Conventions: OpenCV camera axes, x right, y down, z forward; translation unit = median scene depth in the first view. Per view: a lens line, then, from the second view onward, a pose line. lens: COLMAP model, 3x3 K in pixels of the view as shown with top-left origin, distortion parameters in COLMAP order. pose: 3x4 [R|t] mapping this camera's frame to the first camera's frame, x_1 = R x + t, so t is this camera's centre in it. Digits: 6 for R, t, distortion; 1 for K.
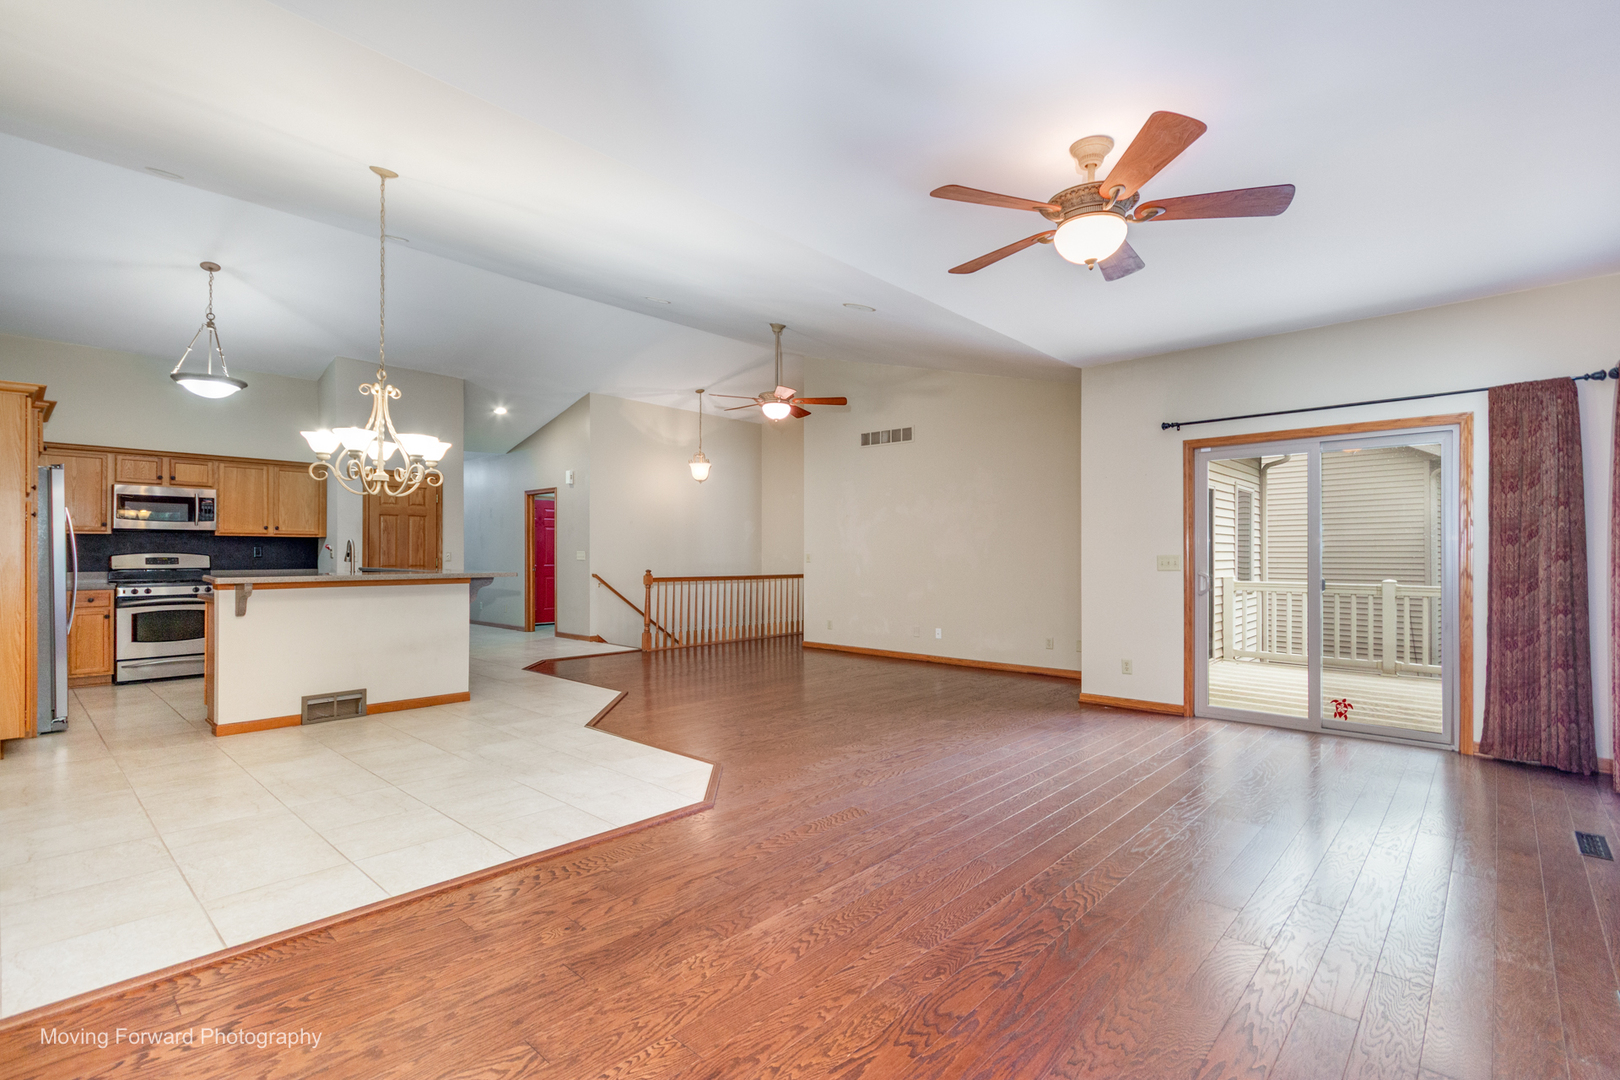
lens RADIAL K [[753.6, 0, 805.1], [0, 753.6, 549.7], [0, 0, 1]] dist [0.002684, 0.001182]
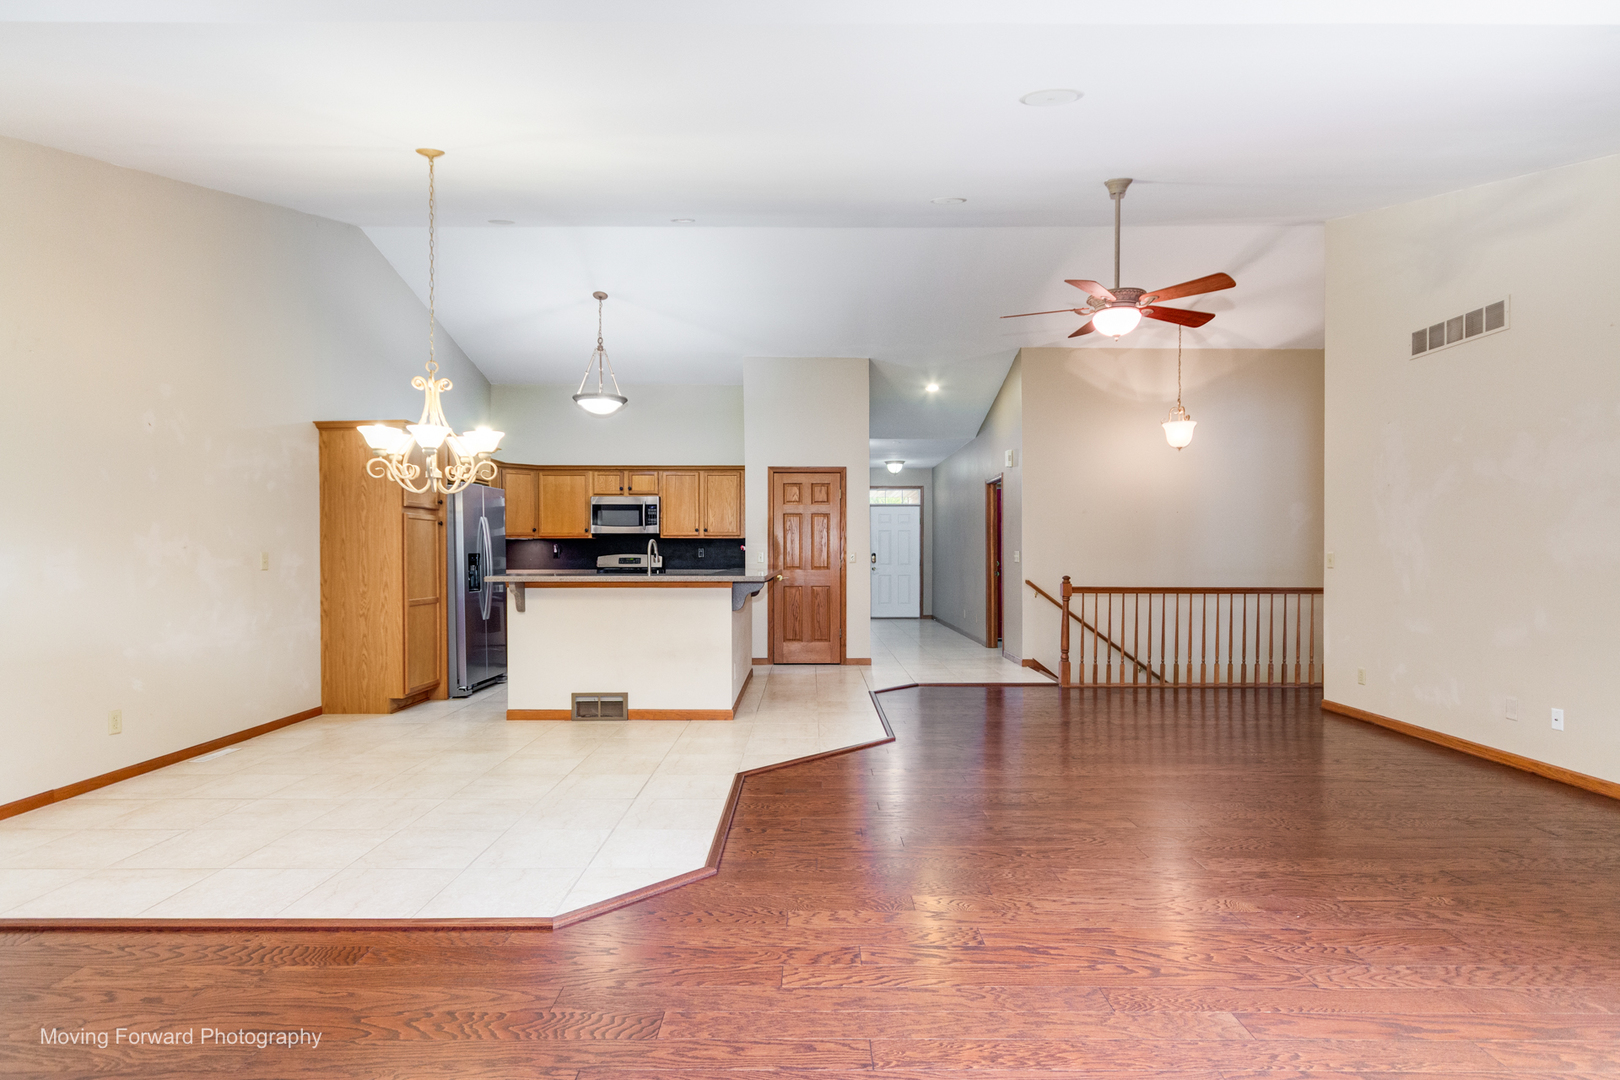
lens RADIAL K [[849.4, 0, 809.5], [0, 849.4, 555.5], [0, 0, 1]] dist [0.004818, 0.000067]
pose [[0.677137, -0.000657, -0.735857, 0.307216], [0.005196, 0.999979, 0.003889, 0.003212], [0.735839, -0.006457, 0.677126, 0.344236]]
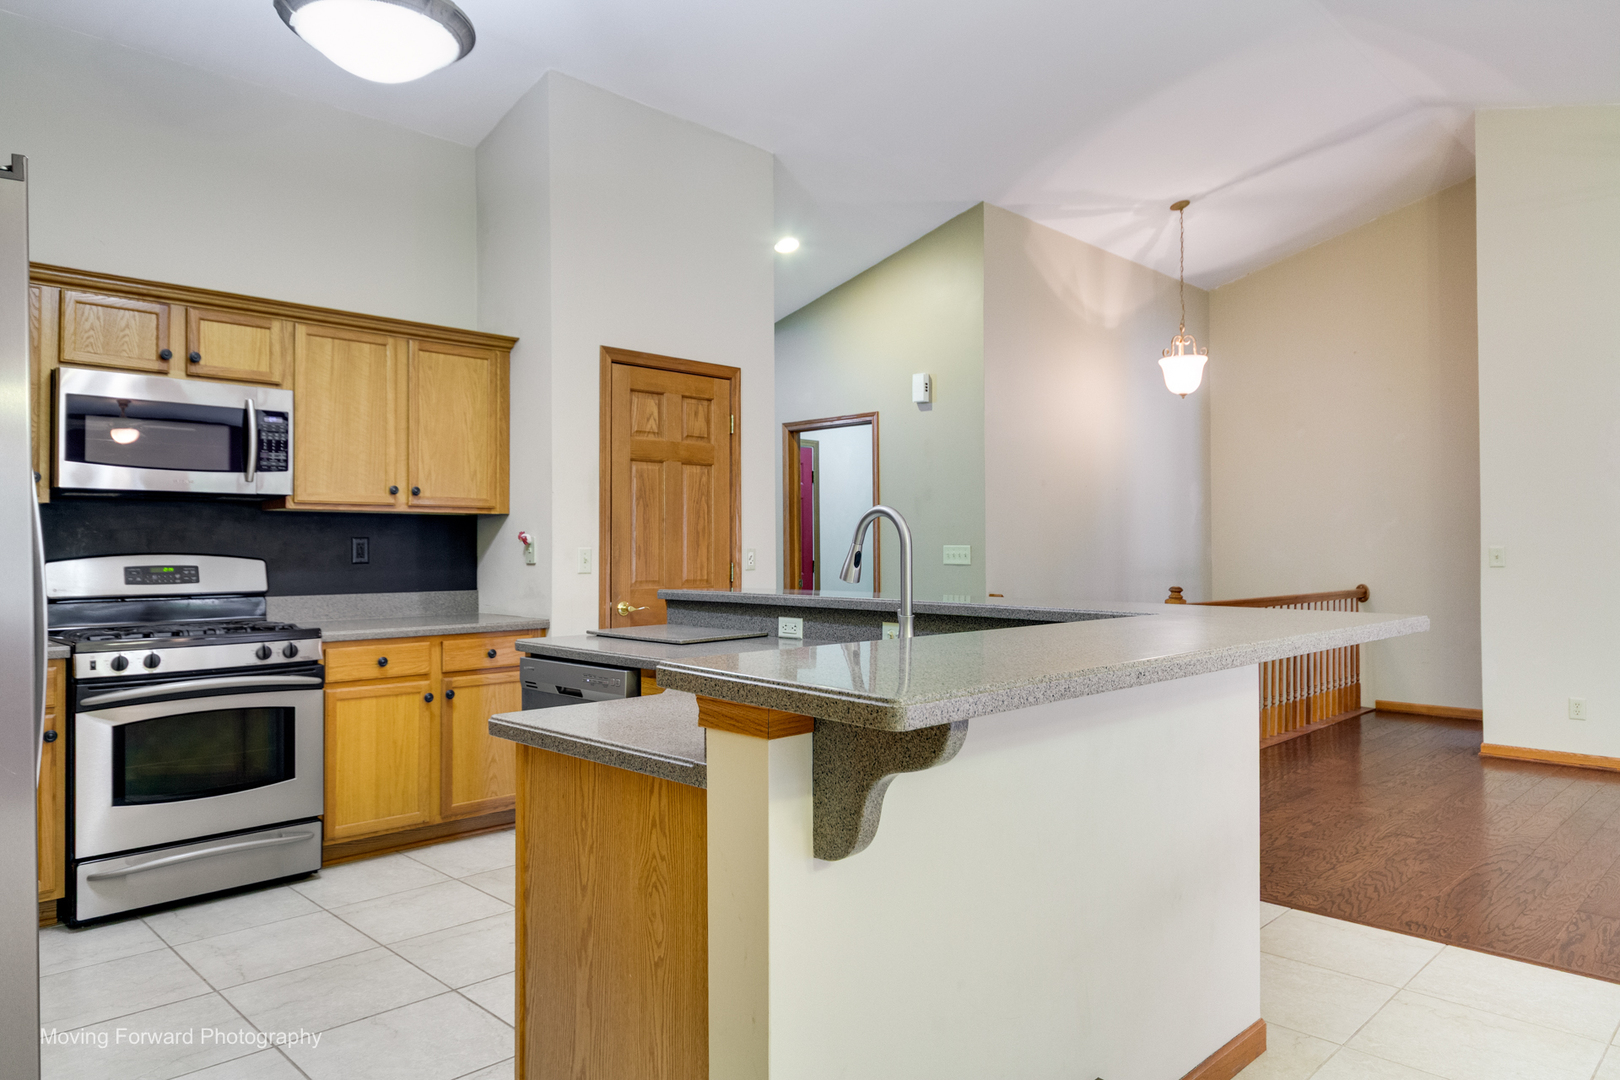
lens RADIAL K [[1065.3, 0, 808.7], [0, 1065.3, 532.3], [0, 0, 1]] dist [0.006783, 0.000202]
pose [[0.999394, -0.006104, -0.034258, -0.533528], [0.005746, 0.999928, -0.010519, 0.000583], [0.034320, 0.010316, 0.999358, 0.495644]]
